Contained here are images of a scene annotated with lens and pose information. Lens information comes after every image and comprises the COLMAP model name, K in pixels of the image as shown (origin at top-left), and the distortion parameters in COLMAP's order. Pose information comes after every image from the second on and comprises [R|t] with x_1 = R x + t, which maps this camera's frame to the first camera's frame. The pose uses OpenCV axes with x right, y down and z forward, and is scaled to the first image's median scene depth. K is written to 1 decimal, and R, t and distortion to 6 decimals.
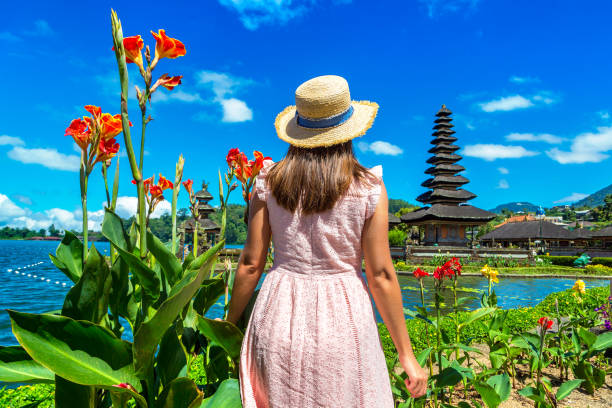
lens RADIAL K [[429.0, 0, 303.8], [0, 429.0, 205.1], [0, 0, 1]] dist [0.019229, -0.003310]
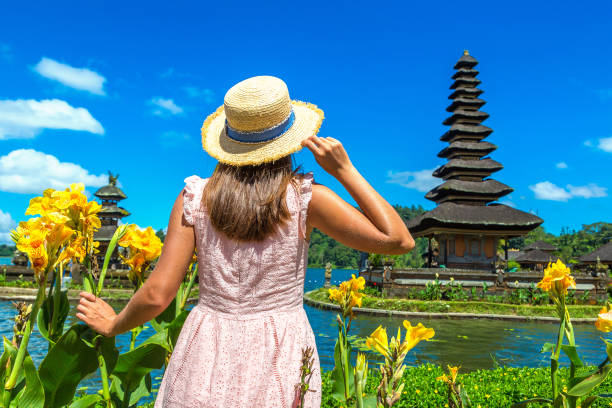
lens RADIAL K [[536.2, 0, 304.6], [0, 536.2, 207.2], [0, 0, 1]] dist [0.001176, 0.000770]
pose [[0.987329, -0.005267, -0.158596, 0.244331], [0.001982, 0.999780, -0.020867, 0.021965], [0.158671, 0.020288, 0.987123, 0.194280]]
